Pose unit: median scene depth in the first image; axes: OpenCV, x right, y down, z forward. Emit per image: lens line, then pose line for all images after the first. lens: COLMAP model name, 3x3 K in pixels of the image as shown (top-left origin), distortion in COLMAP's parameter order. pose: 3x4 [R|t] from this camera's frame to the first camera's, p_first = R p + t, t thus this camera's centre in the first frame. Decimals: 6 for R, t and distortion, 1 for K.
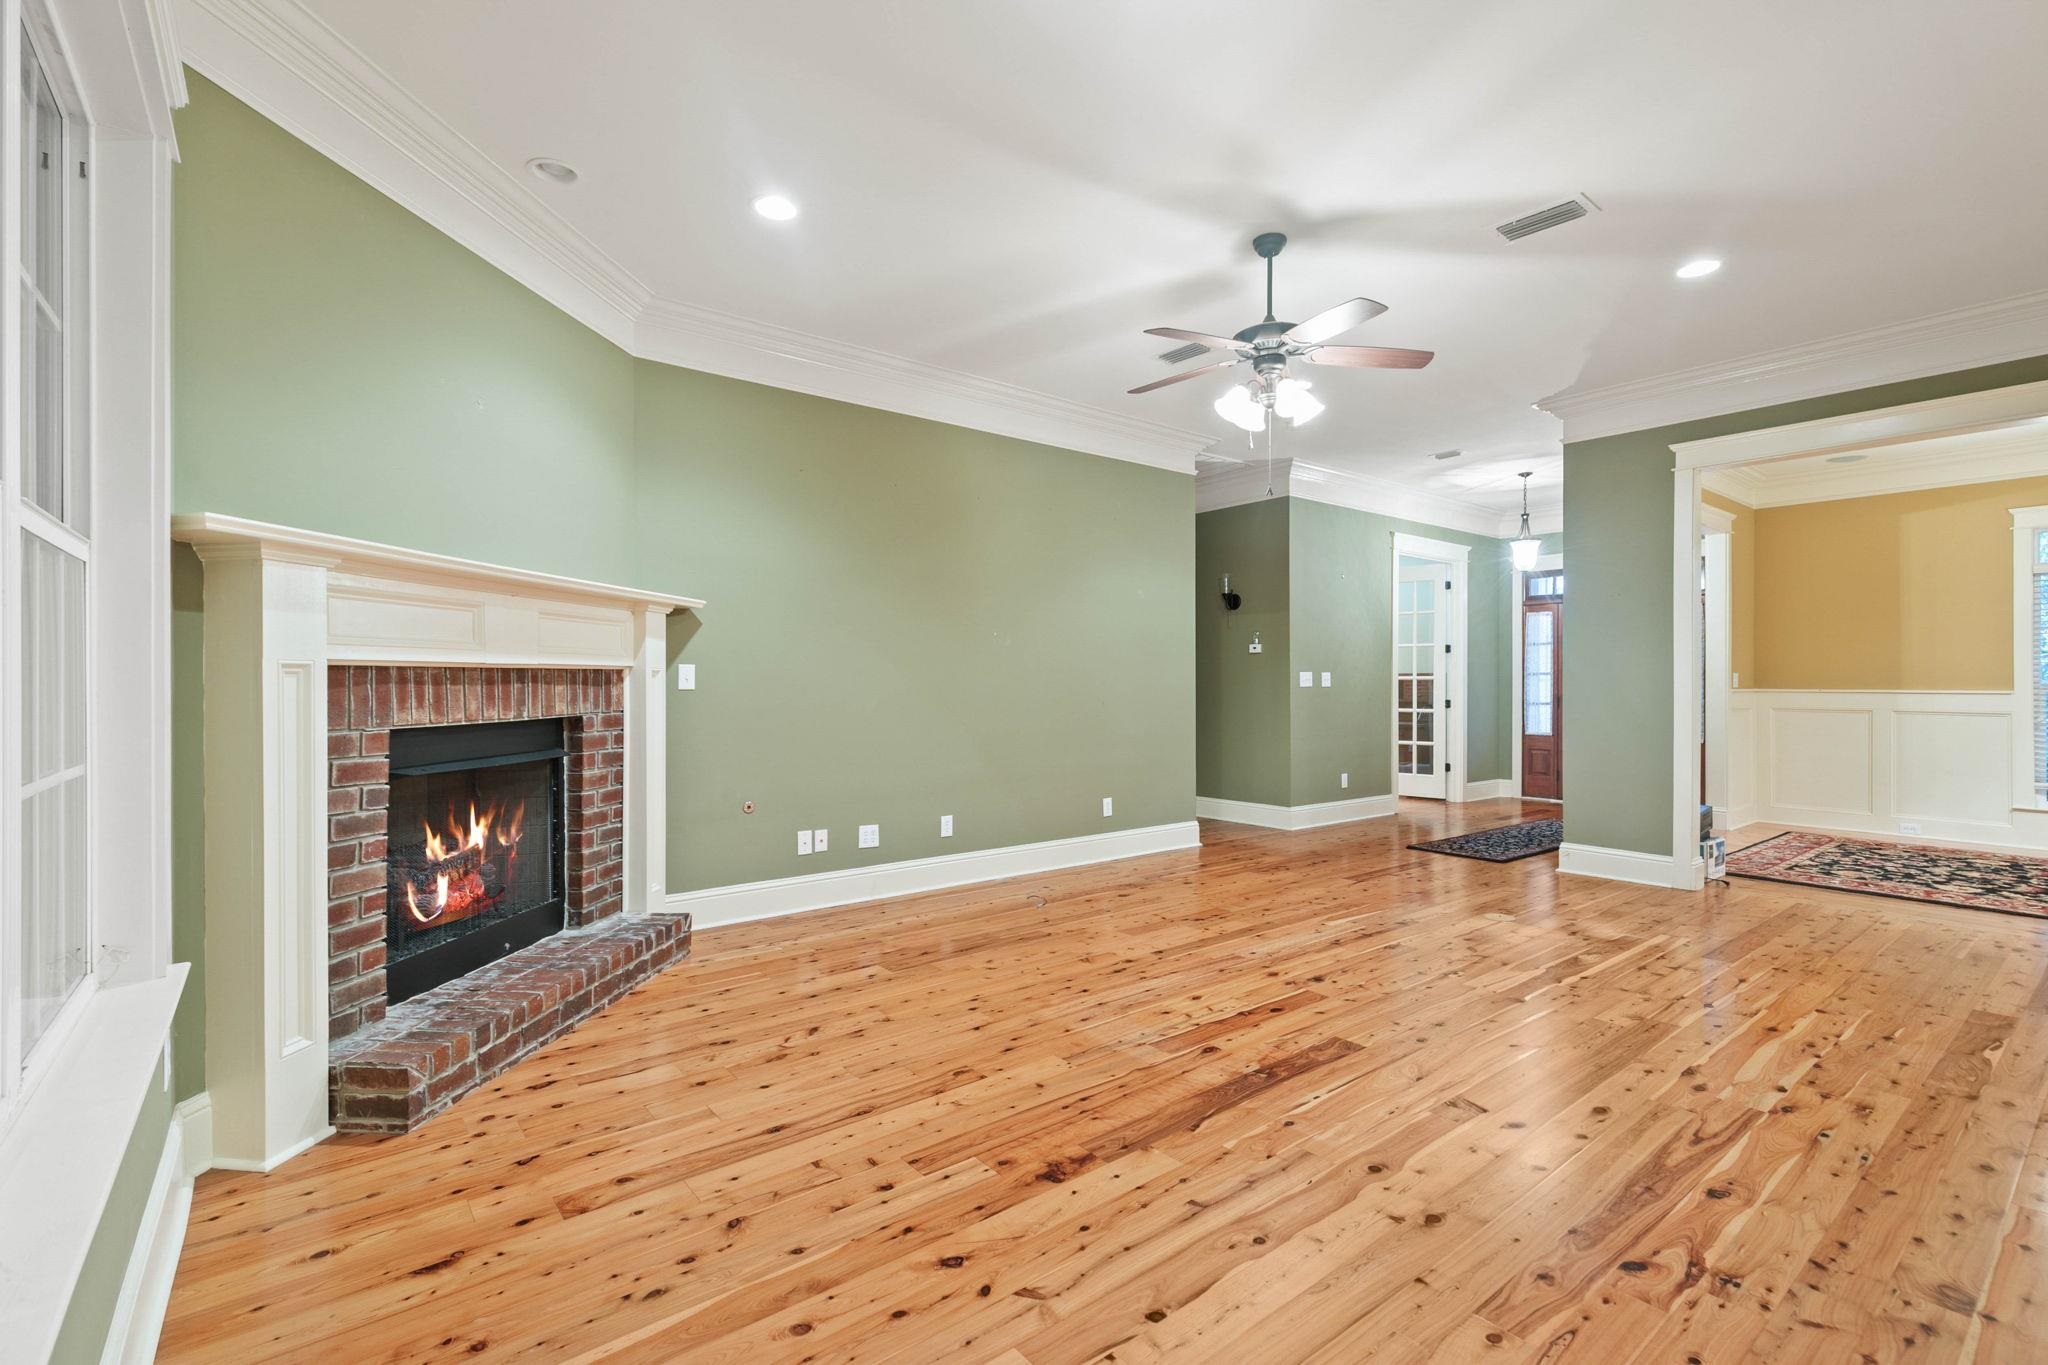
lens RADIAL K [[907.1, 0, 1024.0], [0, 907.1, 682.5], [0, 0, 1]] dist [0.007504, -0.001672]
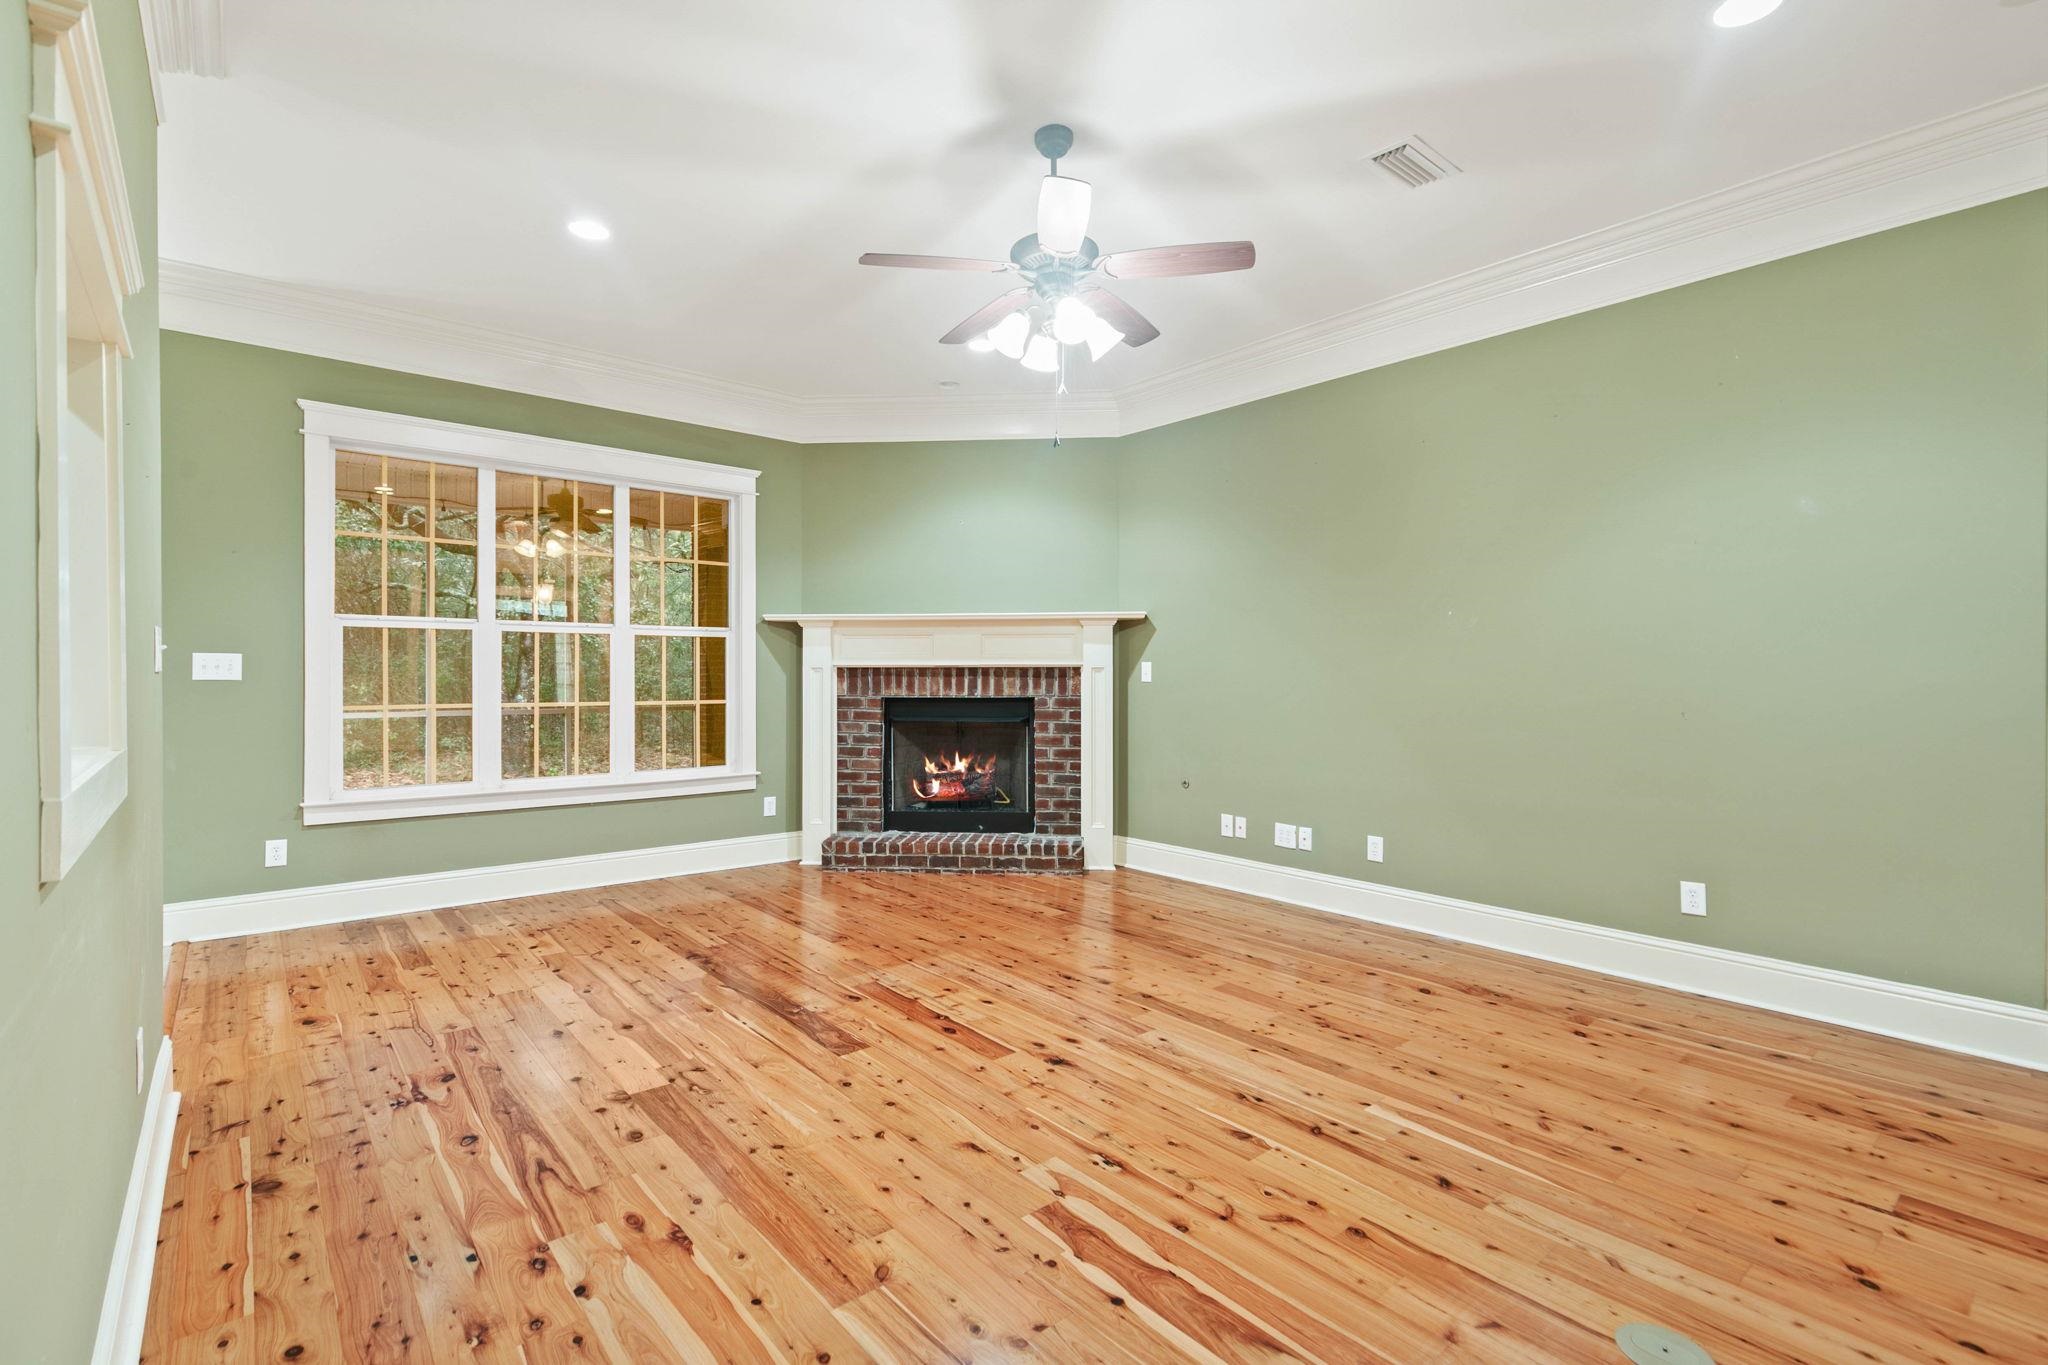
lens RADIAL K [[924.5, 0, 1032.6], [0, 924.5, 683.1], [0, 0, 1]] dist [0.013045, -0.005466]
pose [[0.041429, 0.007199, -0.999116, 1.329908], [-0.004054, 0.999967, 0.007037, 0.001117], [0.999133, 0.003758, 0.041457, 1.139173]]
